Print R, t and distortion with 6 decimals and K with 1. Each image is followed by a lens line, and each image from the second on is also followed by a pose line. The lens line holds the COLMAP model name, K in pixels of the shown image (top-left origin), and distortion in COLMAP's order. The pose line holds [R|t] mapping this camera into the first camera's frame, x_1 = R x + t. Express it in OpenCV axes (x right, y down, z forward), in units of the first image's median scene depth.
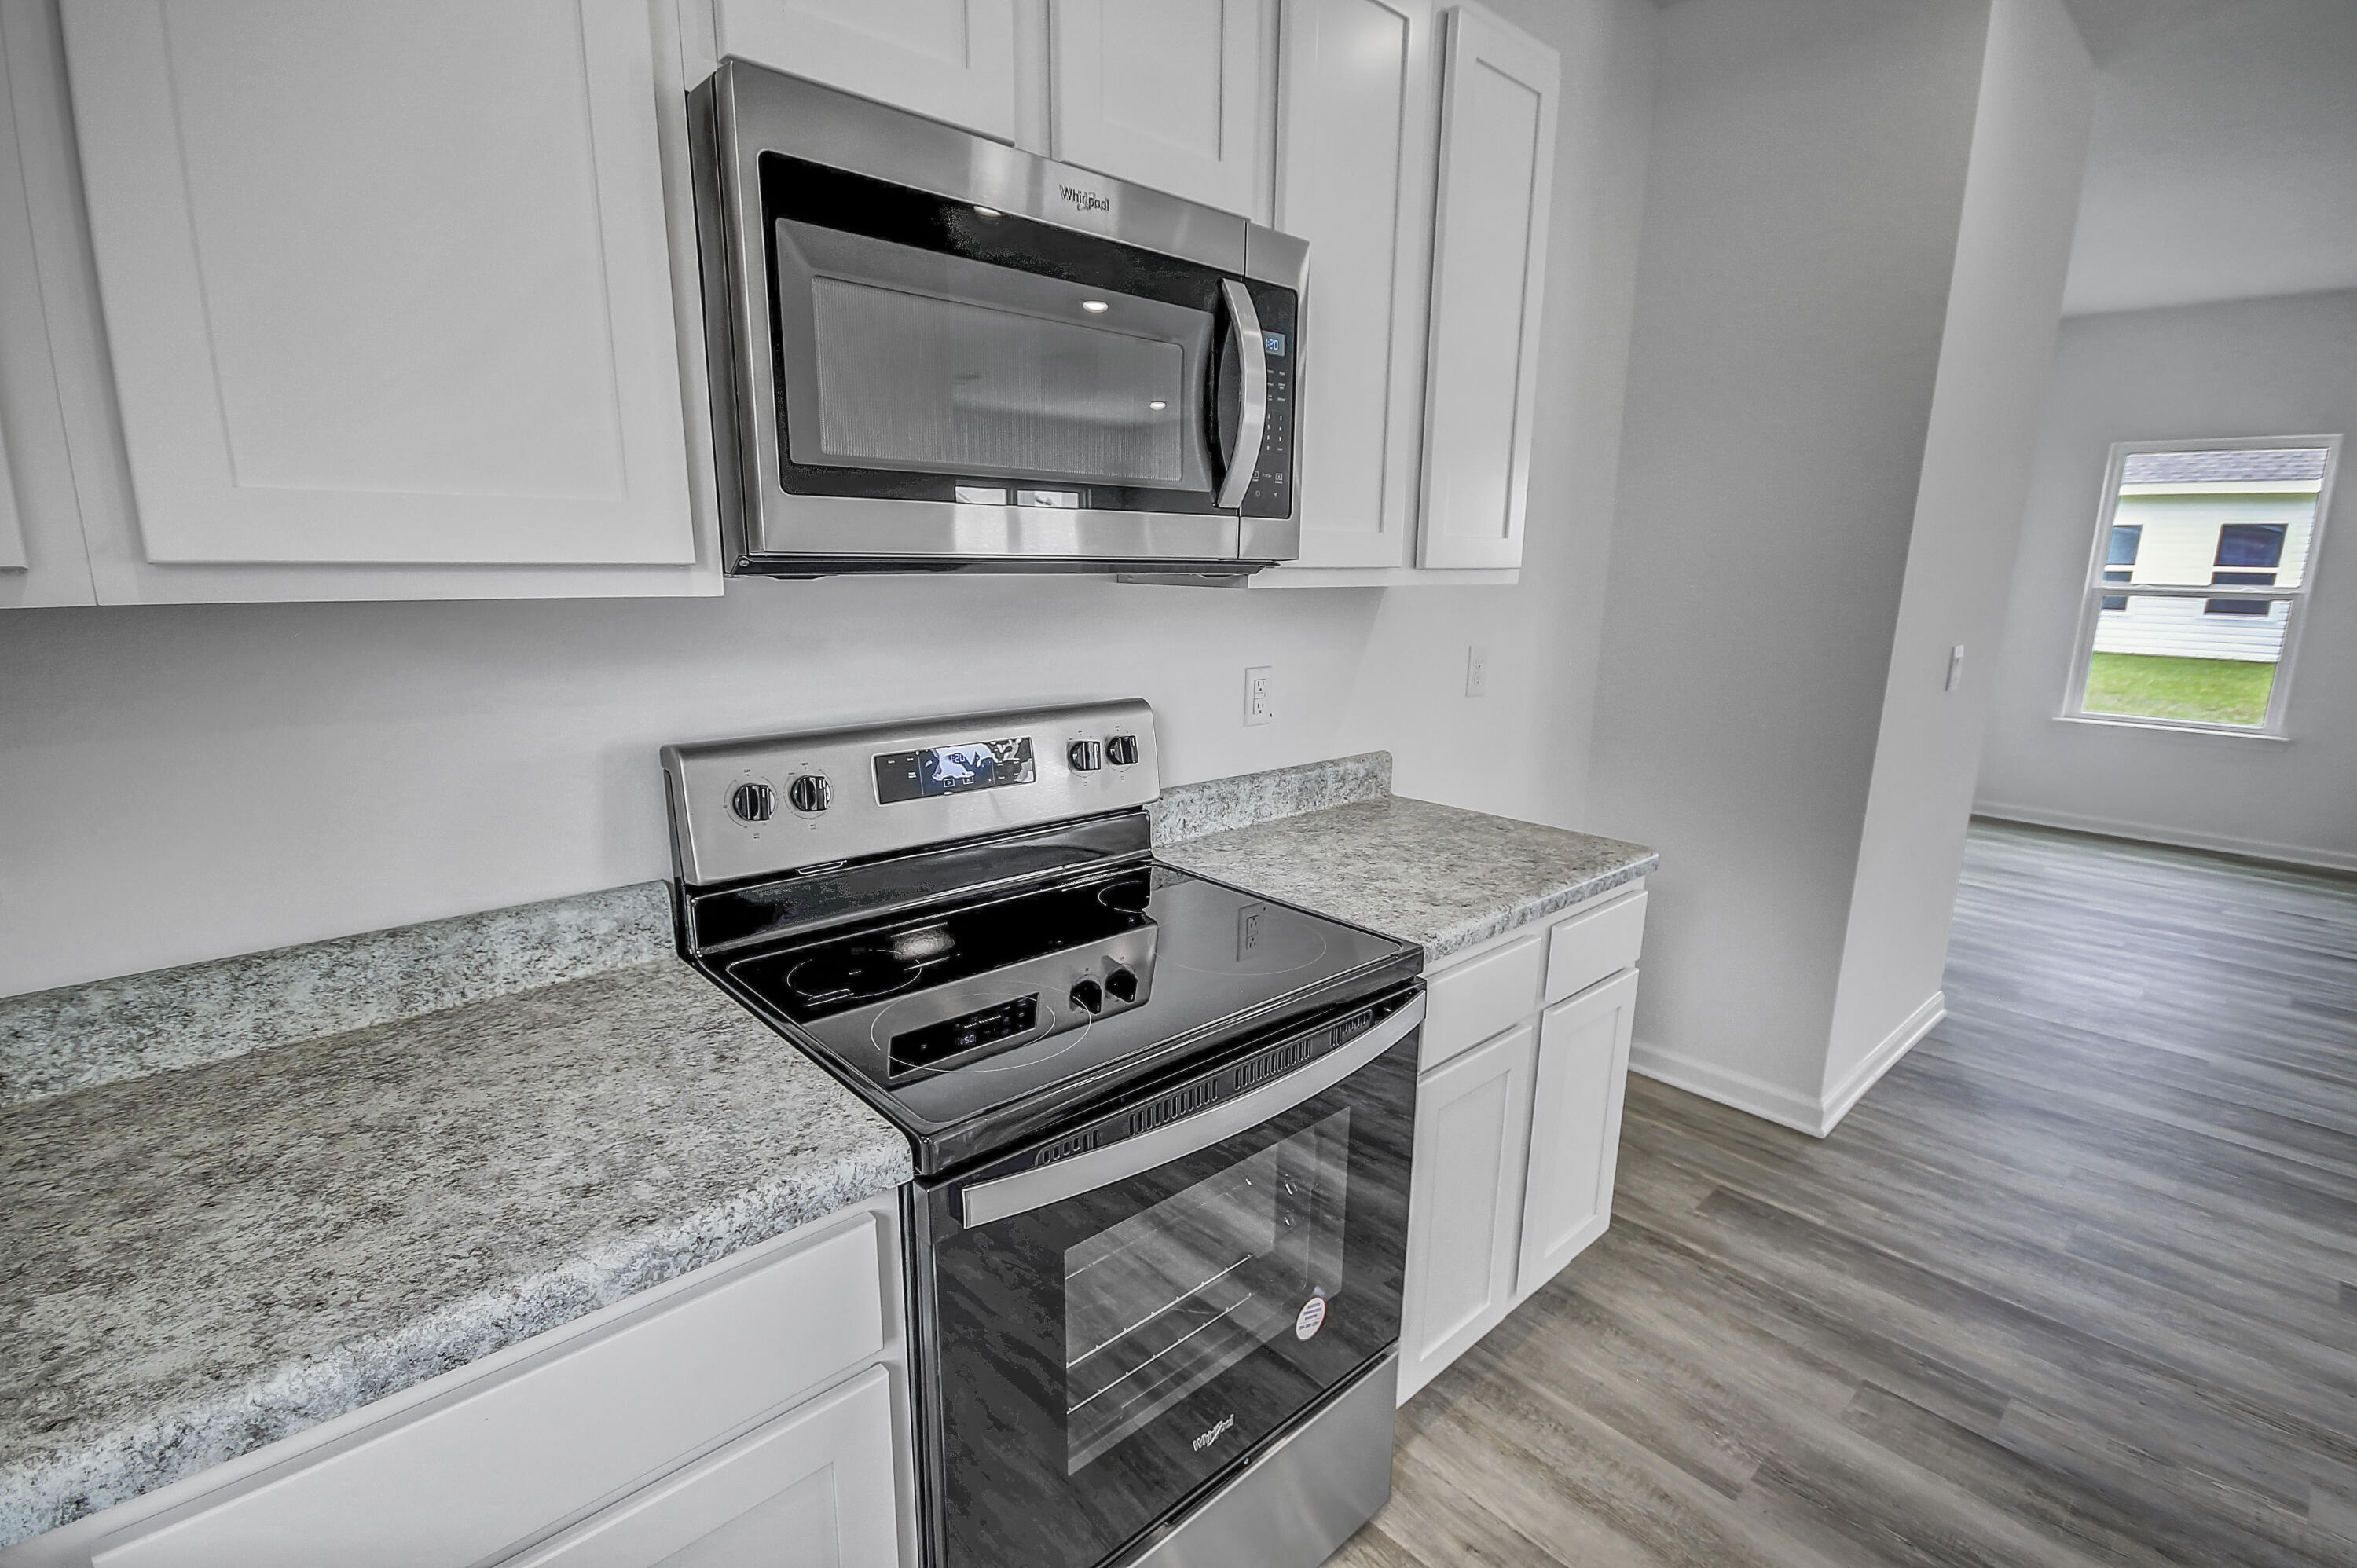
lens RADIAL K [[1086.7, 0, 1183.2], [0, 1086.7, 801.7], [0, 0, 1]] dist [0.005904, -0.007324]
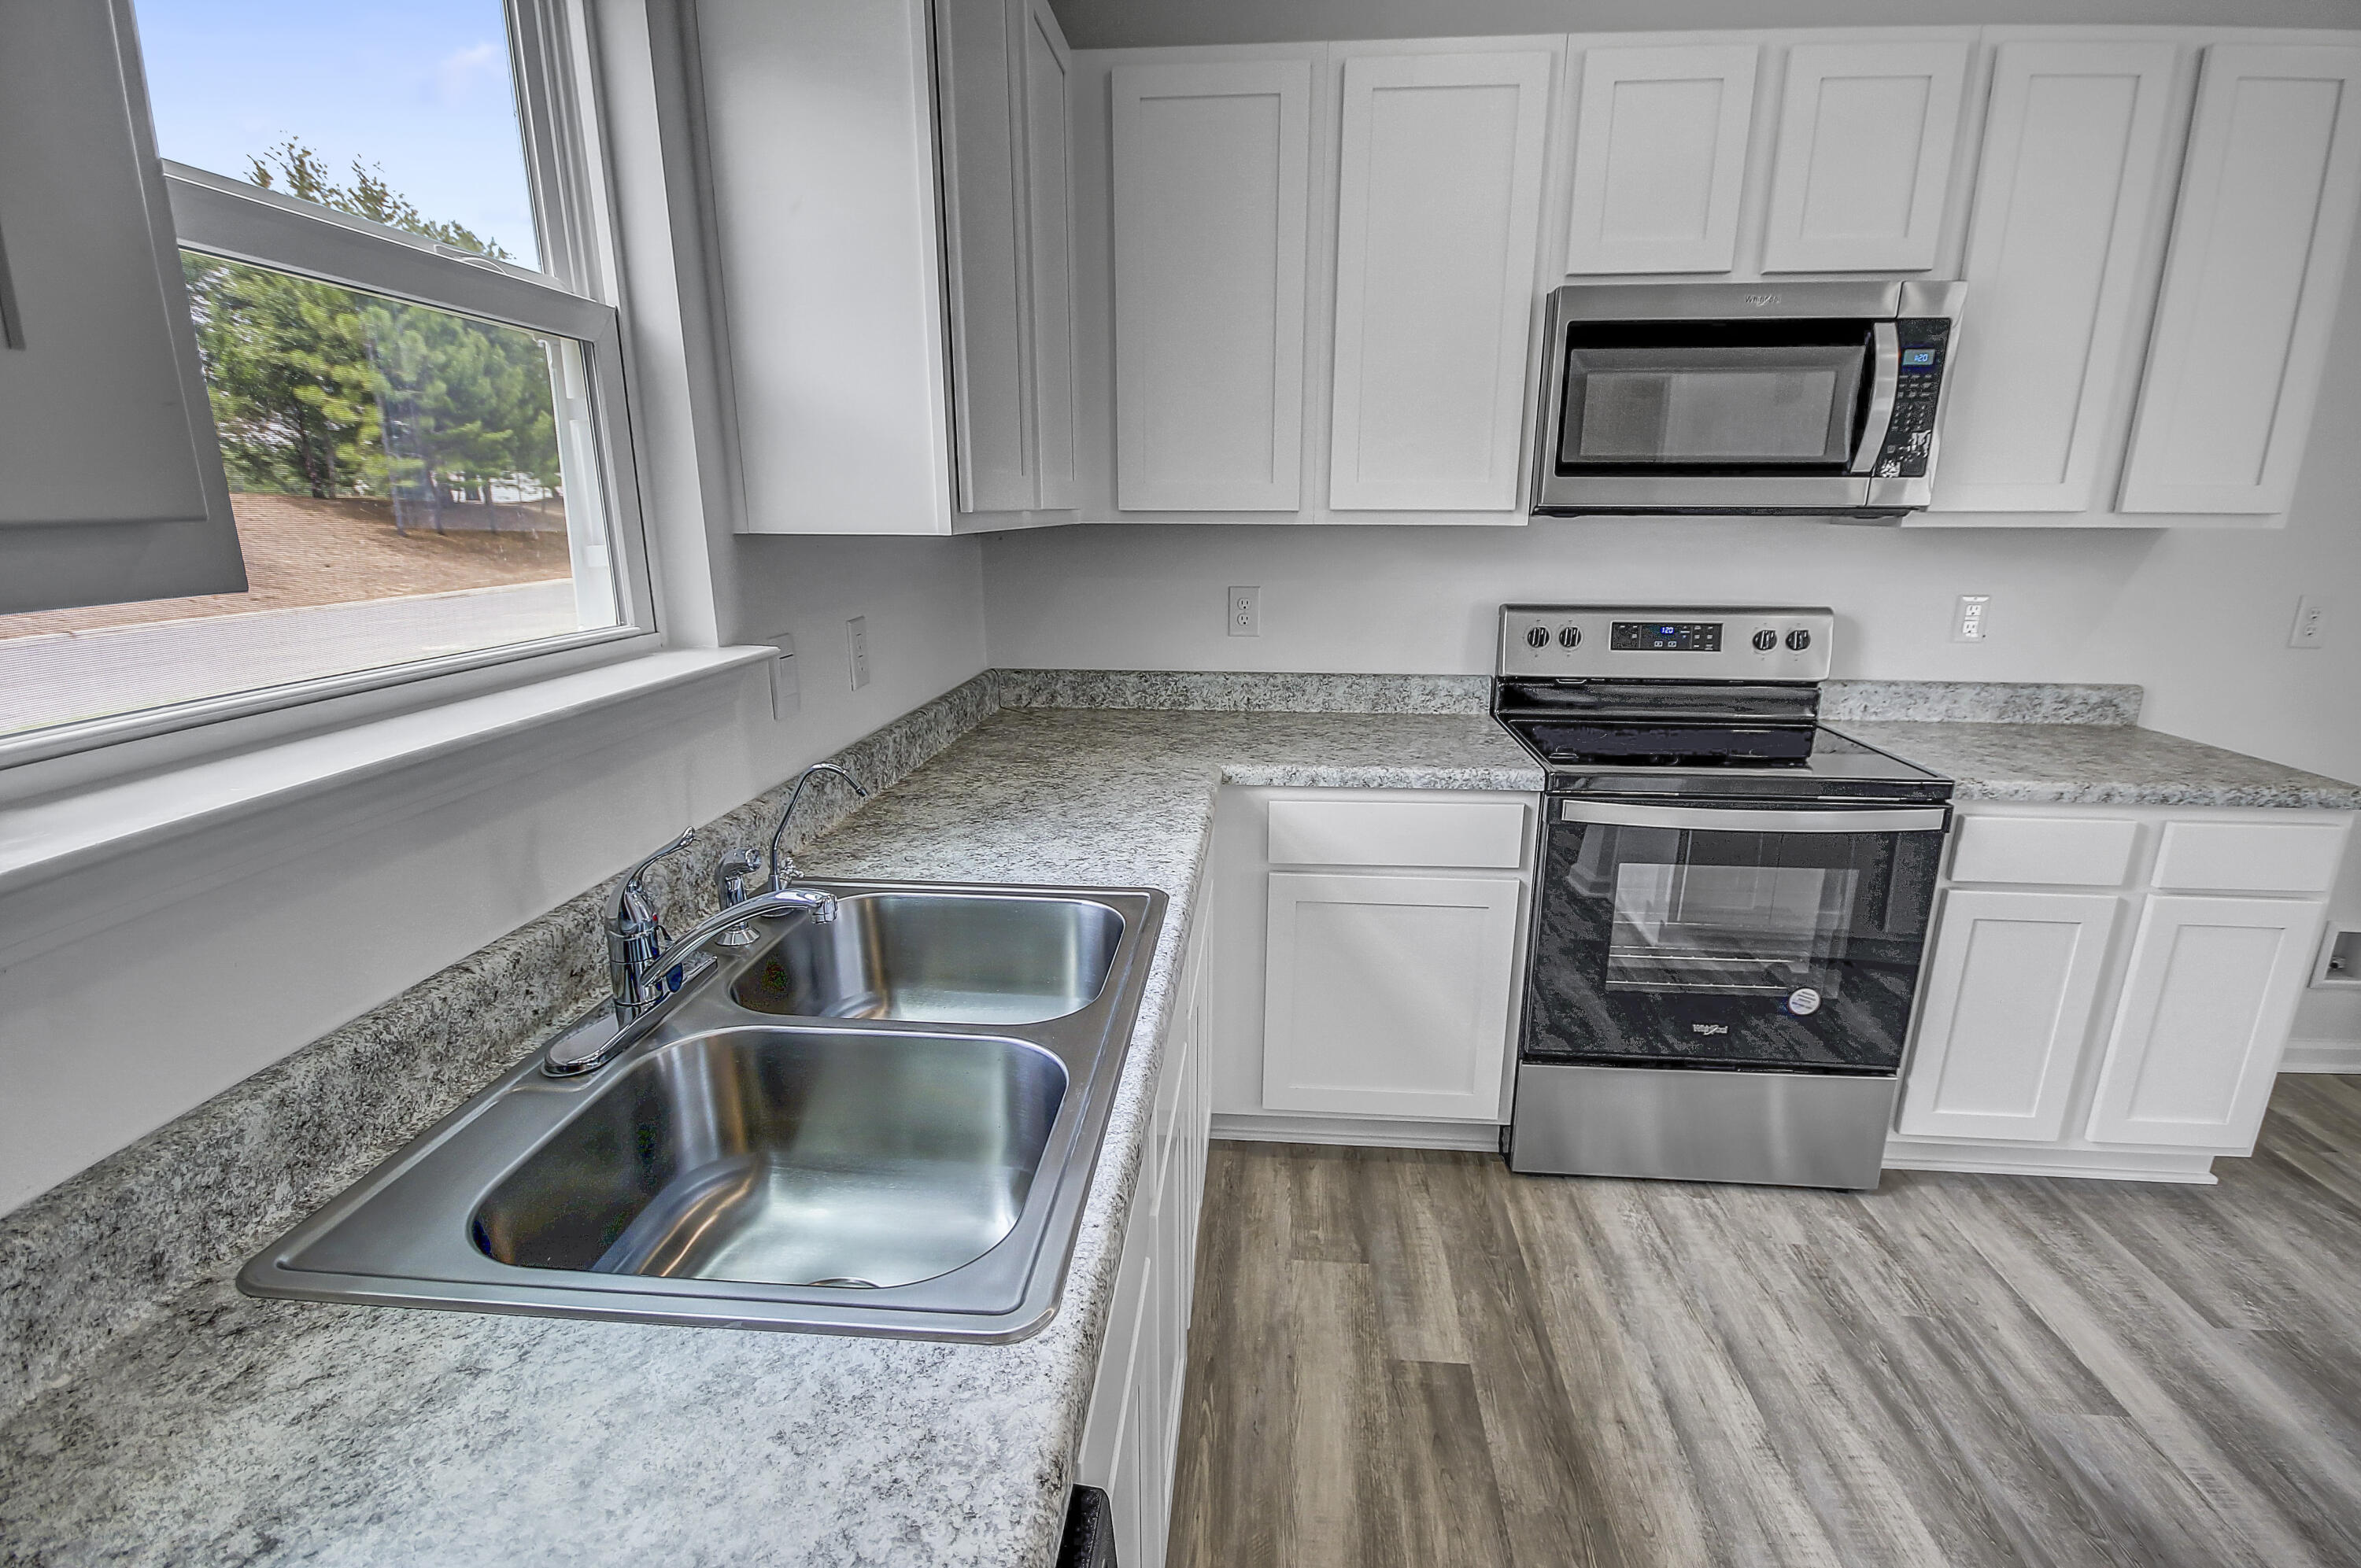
lens RADIAL K [[1088.4, 0, 1183.1], [0, 1088.4, 810.5], [0, 0, 1]] dist [0.005904, -0.007324]
pose [[0.674959, 0.191530, -0.712564, 0.565287], [-0.155680, 0.980949, 0.116206, 0.162214], [0.721245, 0.032498, 0.691917, -0.711631]]
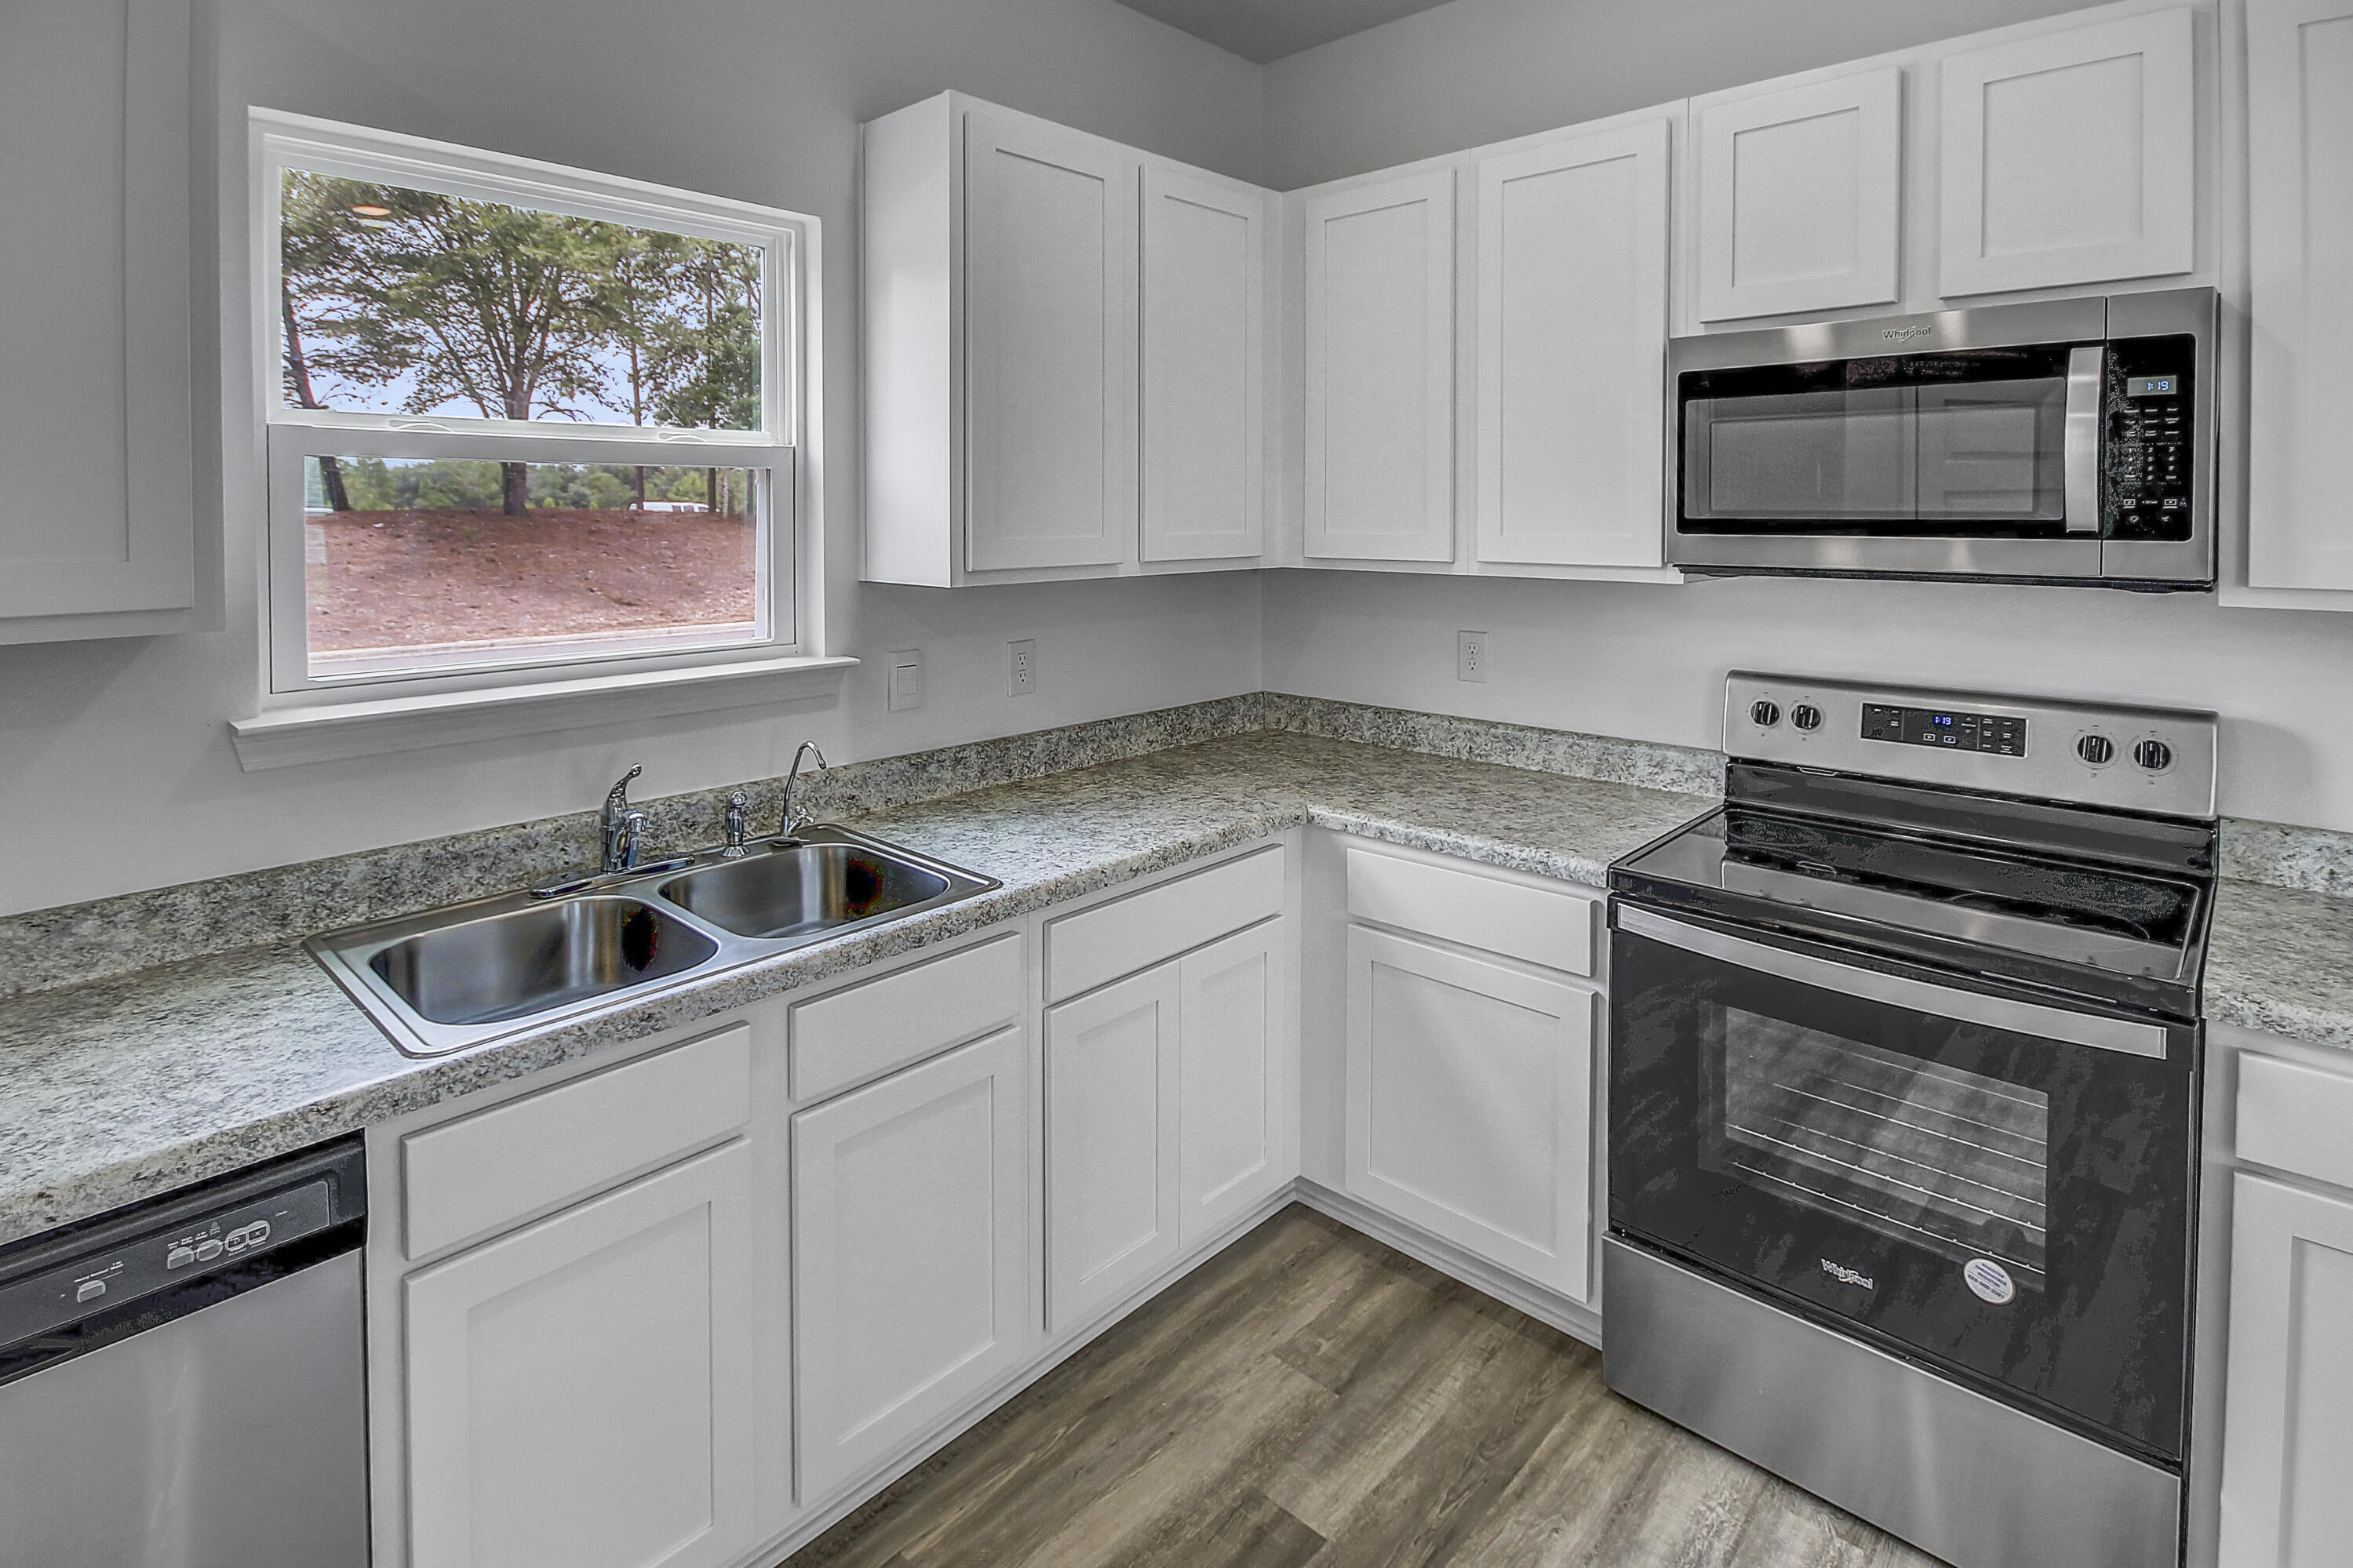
lens RADIAL K [[1175.6, 0, 1186.8], [0, 1175.6, 542.8], [0, 0, 1]] dist [0.001242, -0.001786]
pose [[0.077000, 0.017819, -0.996872, 1.164358], [-0.211665, 0.977342, 0.001120, -0.061814], [0.974304, 0.210917, 0.079027, -0.004400]]
